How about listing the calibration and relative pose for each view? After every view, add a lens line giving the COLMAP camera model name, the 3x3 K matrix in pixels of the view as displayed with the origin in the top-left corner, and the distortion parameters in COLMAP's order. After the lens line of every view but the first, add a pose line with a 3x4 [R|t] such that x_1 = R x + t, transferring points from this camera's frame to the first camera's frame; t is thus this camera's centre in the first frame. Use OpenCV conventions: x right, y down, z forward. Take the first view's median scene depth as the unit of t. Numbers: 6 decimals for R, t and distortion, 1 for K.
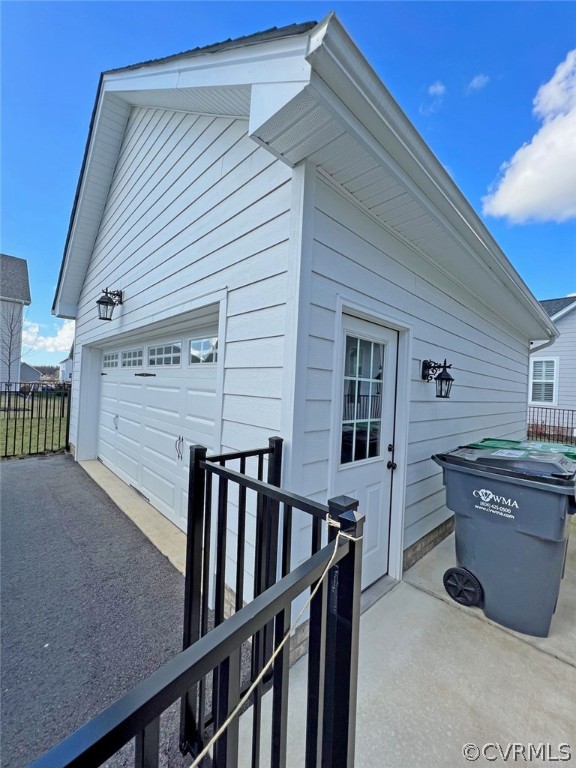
lens RADIAL K [[307.4, 0, 287.8], [0, 307.4, 384.7], [0, 0, 1]] dist [-0.002088, -0.000426]
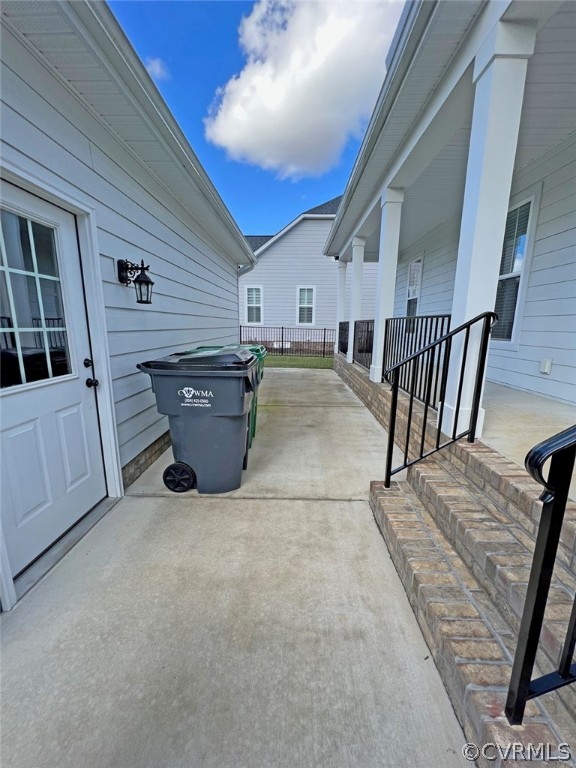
lens RADIAL K [[307.4, 0, 286.8], [0, 307.4, 383.2], [0, 0, 1]] dist [-0.002088, -0.000426]
pose [[0.709996, -0.172088, 0.682855, 0.135101], [0.018846, 0.973978, 0.225859, 0.078207], [-0.703953, -0.147490, 0.694764, 0.011079]]
